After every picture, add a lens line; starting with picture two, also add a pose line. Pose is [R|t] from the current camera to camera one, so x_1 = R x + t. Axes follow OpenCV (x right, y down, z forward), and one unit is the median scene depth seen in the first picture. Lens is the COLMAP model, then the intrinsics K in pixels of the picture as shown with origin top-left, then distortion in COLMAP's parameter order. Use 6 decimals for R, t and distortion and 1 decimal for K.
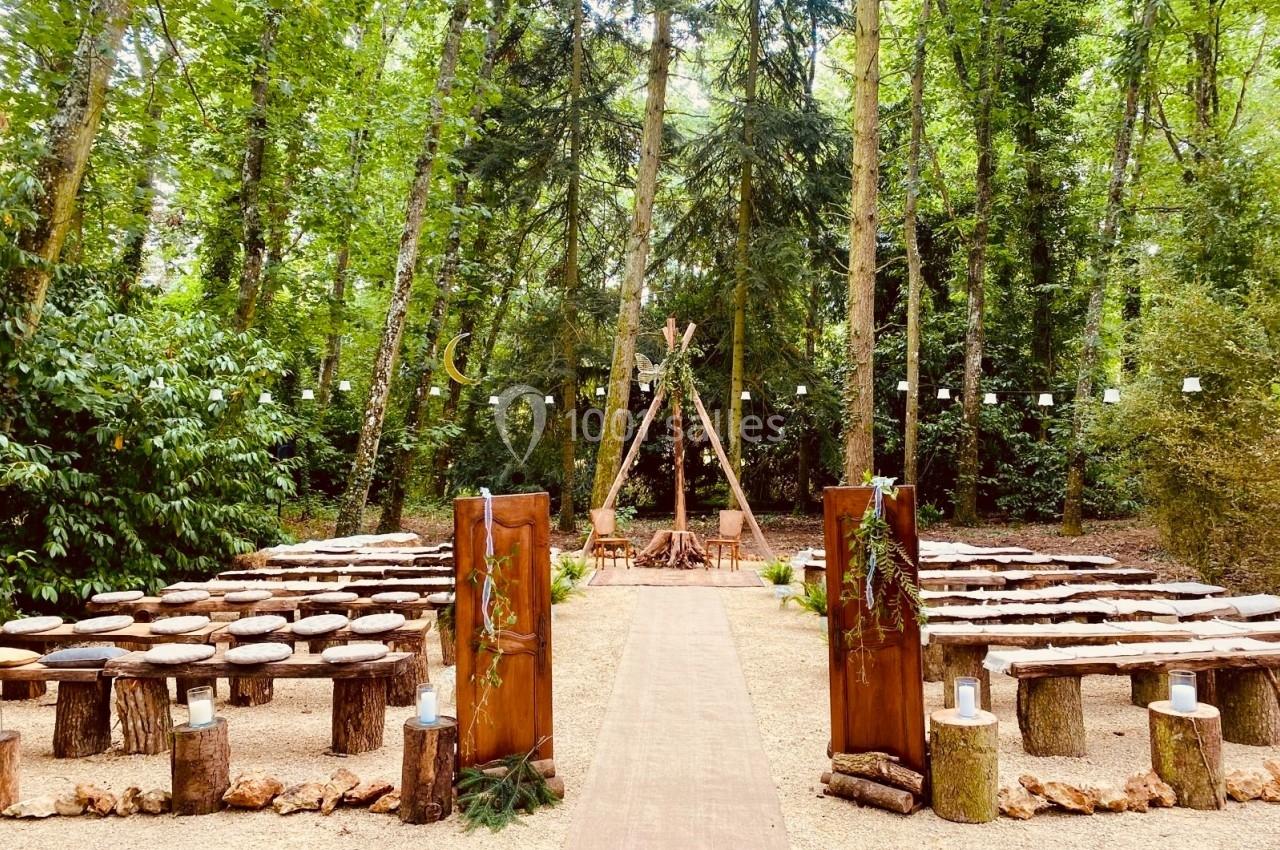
lens RADIAL K [[964.9, 0, 636.0], [0, 964.9, 423.3], [0, 0, 1]] dist [0.032876, -0.017758]
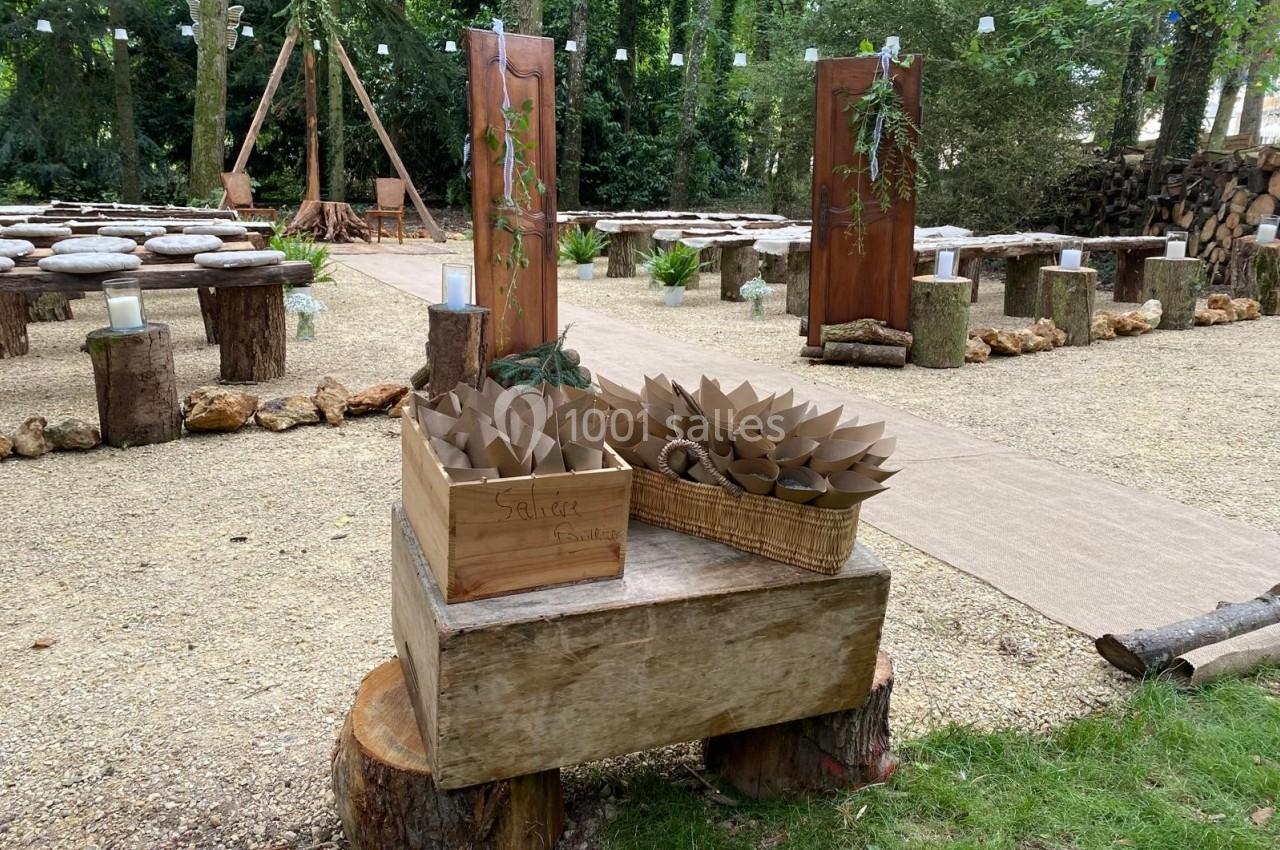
lens RADIAL K [[964.9, 0, 638.5], [0, 964.9, 420.8], [0, 0, 1]] dist [0.032876, -0.017758]
pose [[0.879349, -0.096216, 0.466356, -0.461979], [-0.039762, 0.961117, 0.273265, 0.165127], [-0.474515, -0.258838, 0.841331, 0.200804]]
